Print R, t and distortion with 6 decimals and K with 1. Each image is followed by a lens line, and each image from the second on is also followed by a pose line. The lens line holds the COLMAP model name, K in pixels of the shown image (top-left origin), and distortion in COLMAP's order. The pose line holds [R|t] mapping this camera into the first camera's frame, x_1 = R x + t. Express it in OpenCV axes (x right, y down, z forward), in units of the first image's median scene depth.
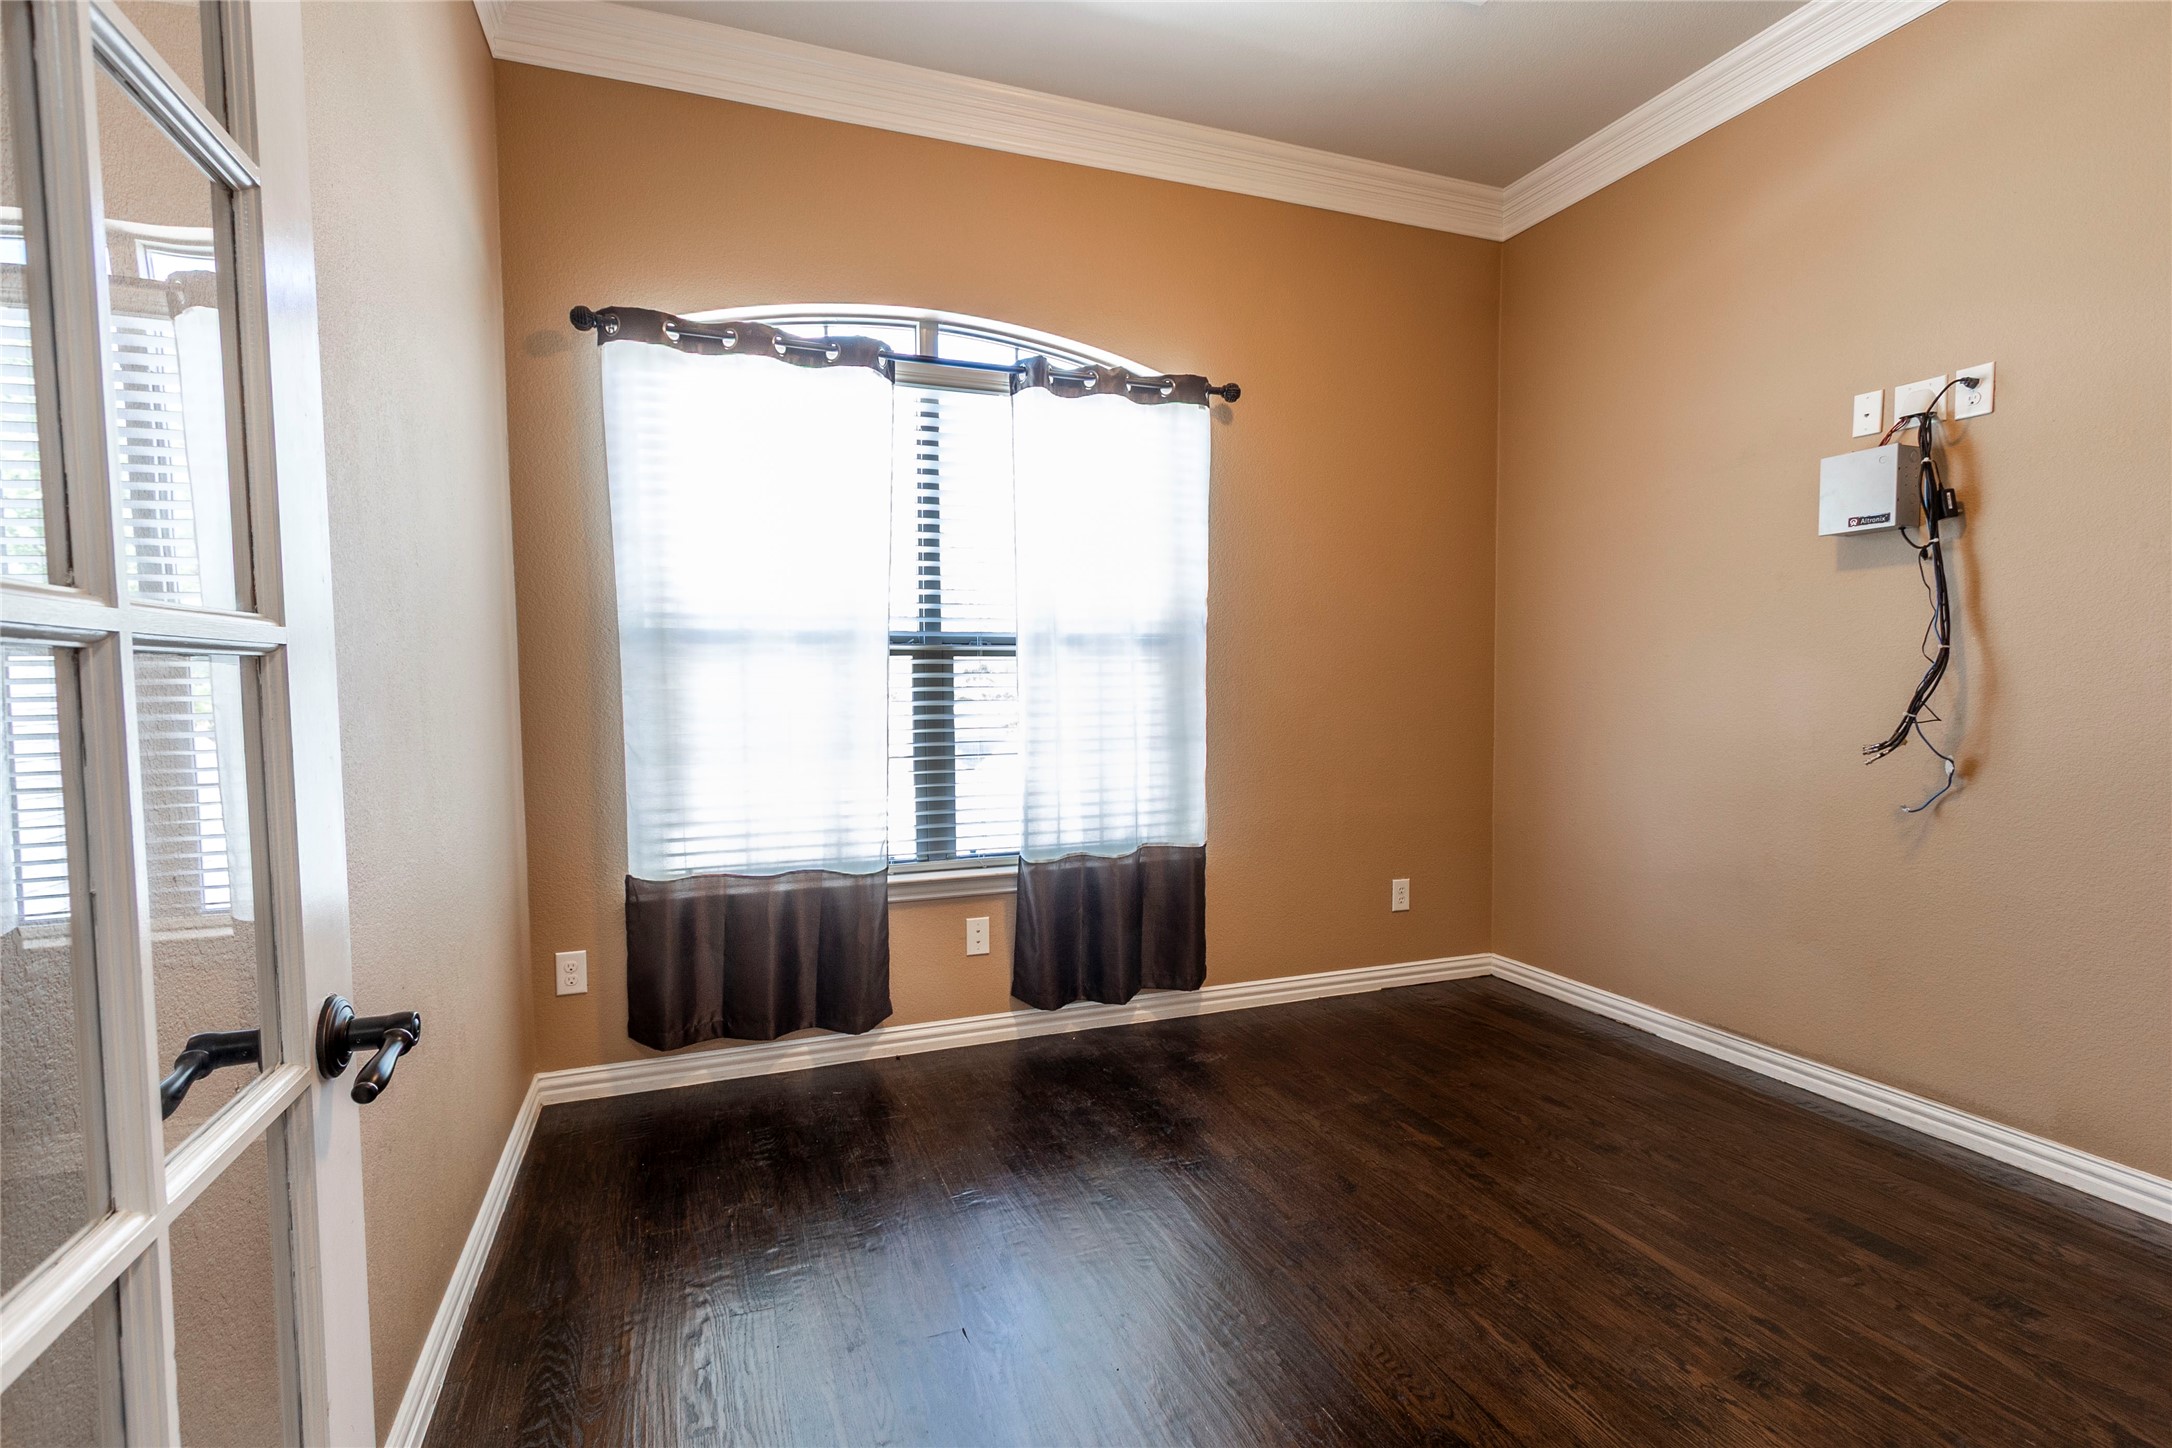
lens RADIAL K [[991.2, 0, 1084.8], [0, 991.2, 713.9], [0, 0, 1]] dist [0.007839, -0.002326]
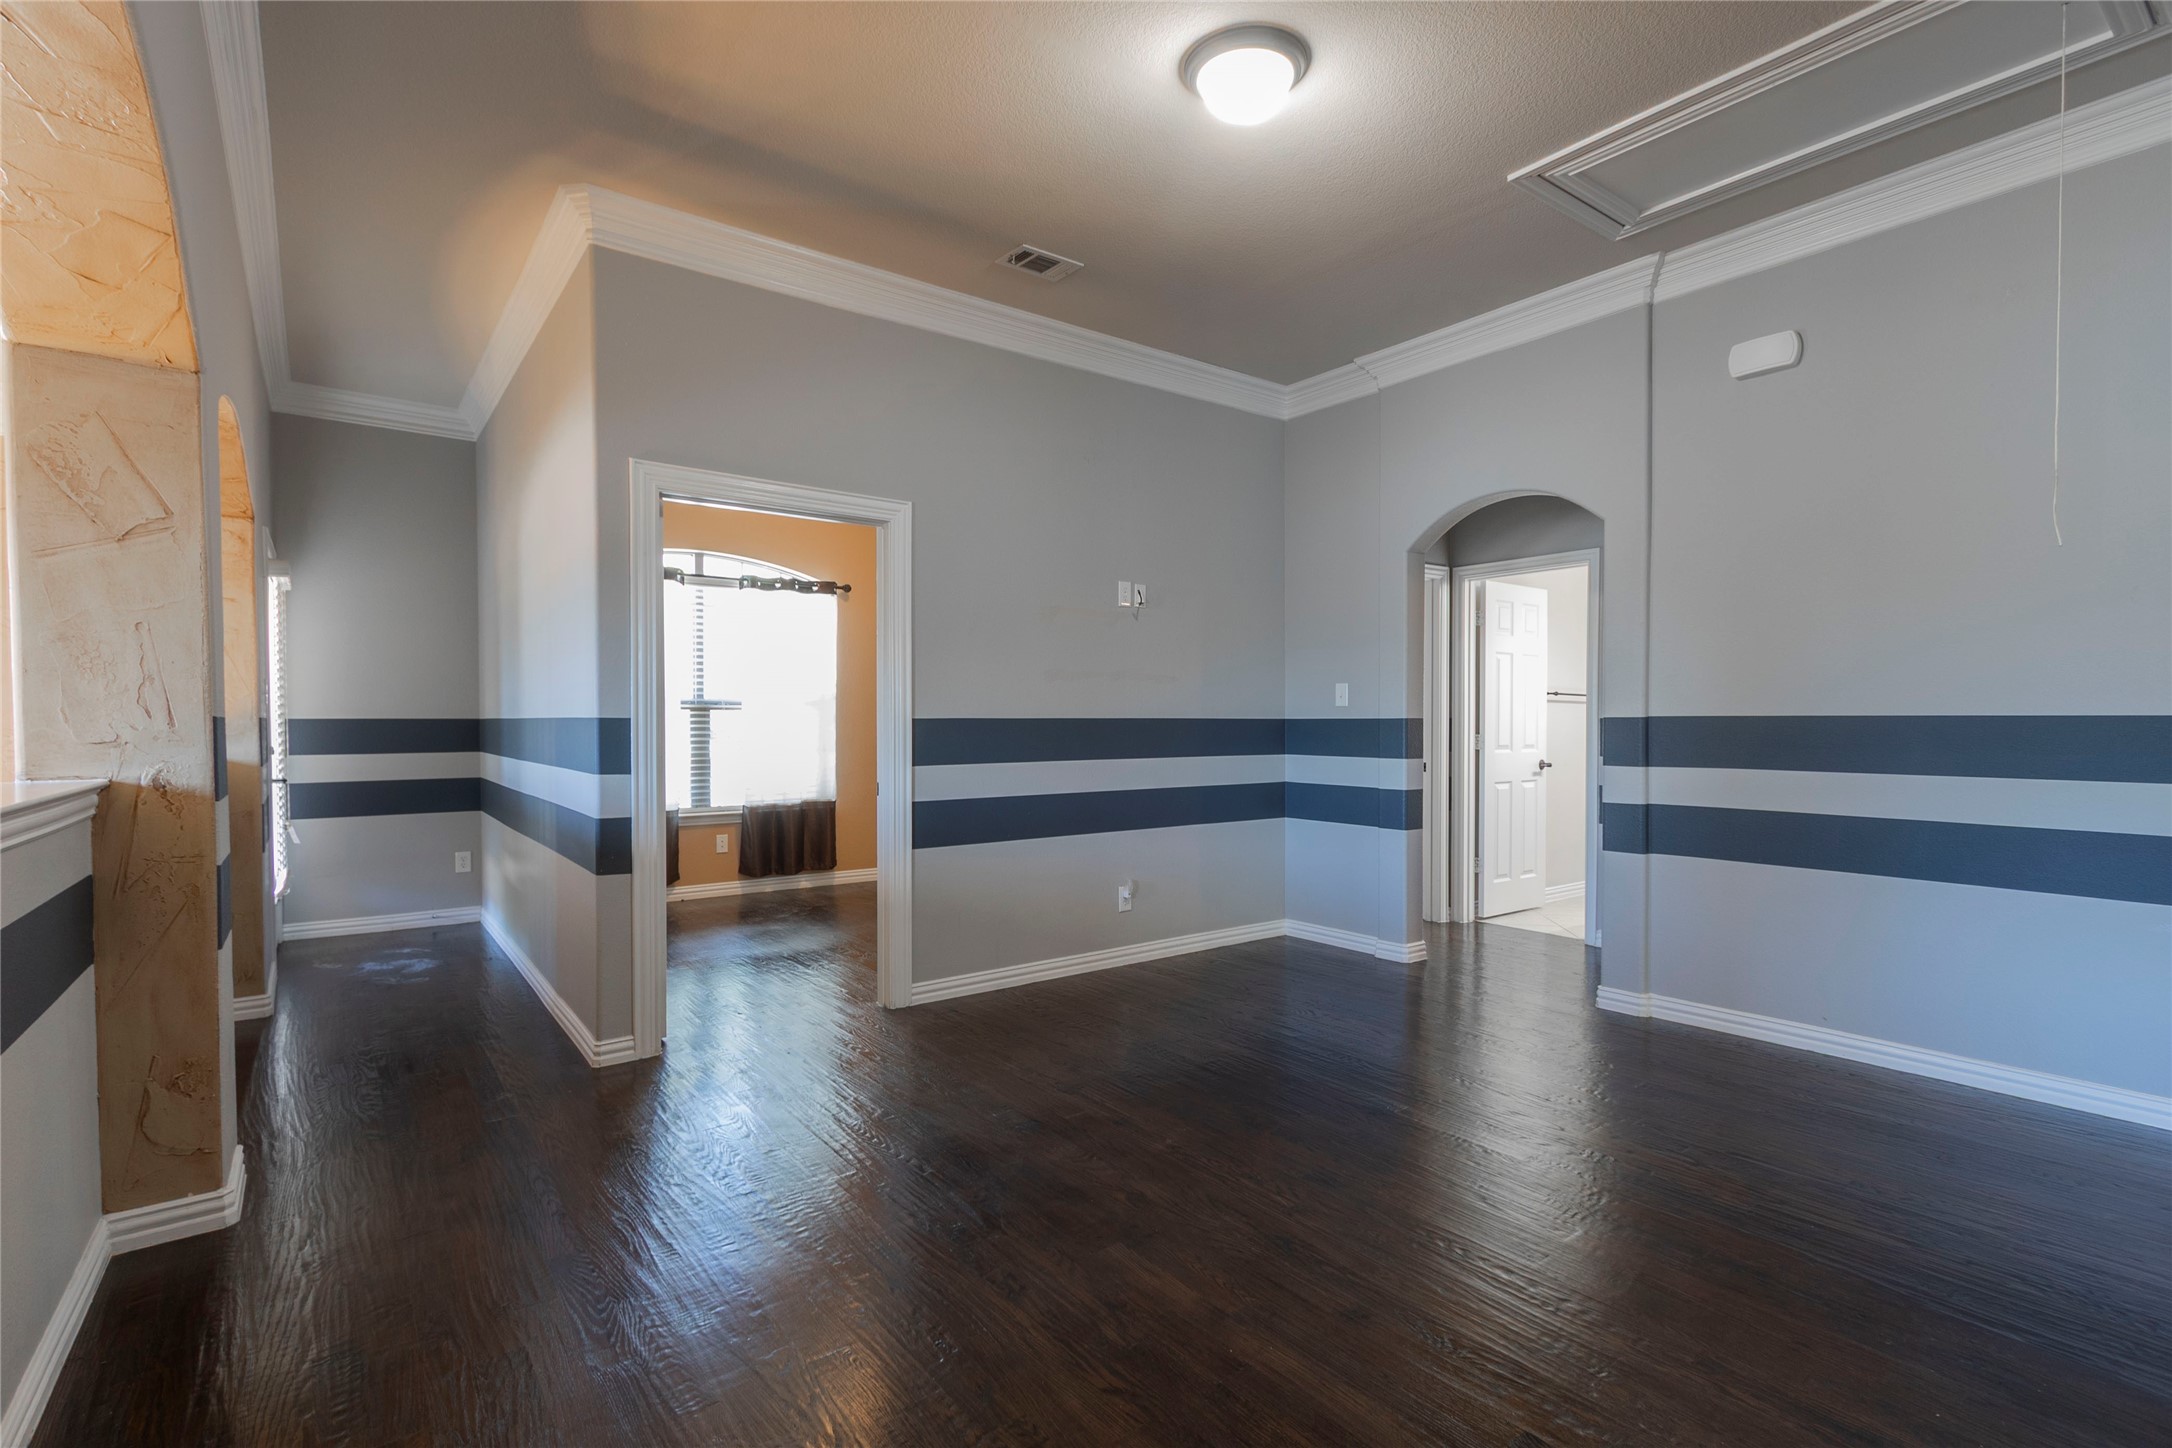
lens RADIAL K [[991.2, 0, 1082.9], [0, 991.2, 714.5], [0, 0, 1]] dist [0.007839, -0.002326]
pose [[0.958030, 0.000015, 0.286668, 0.022071], [0.018410, 0.997932, -0.061579, 0.095003], [-0.286077, 0.064272, 0.956049, -1.240765]]
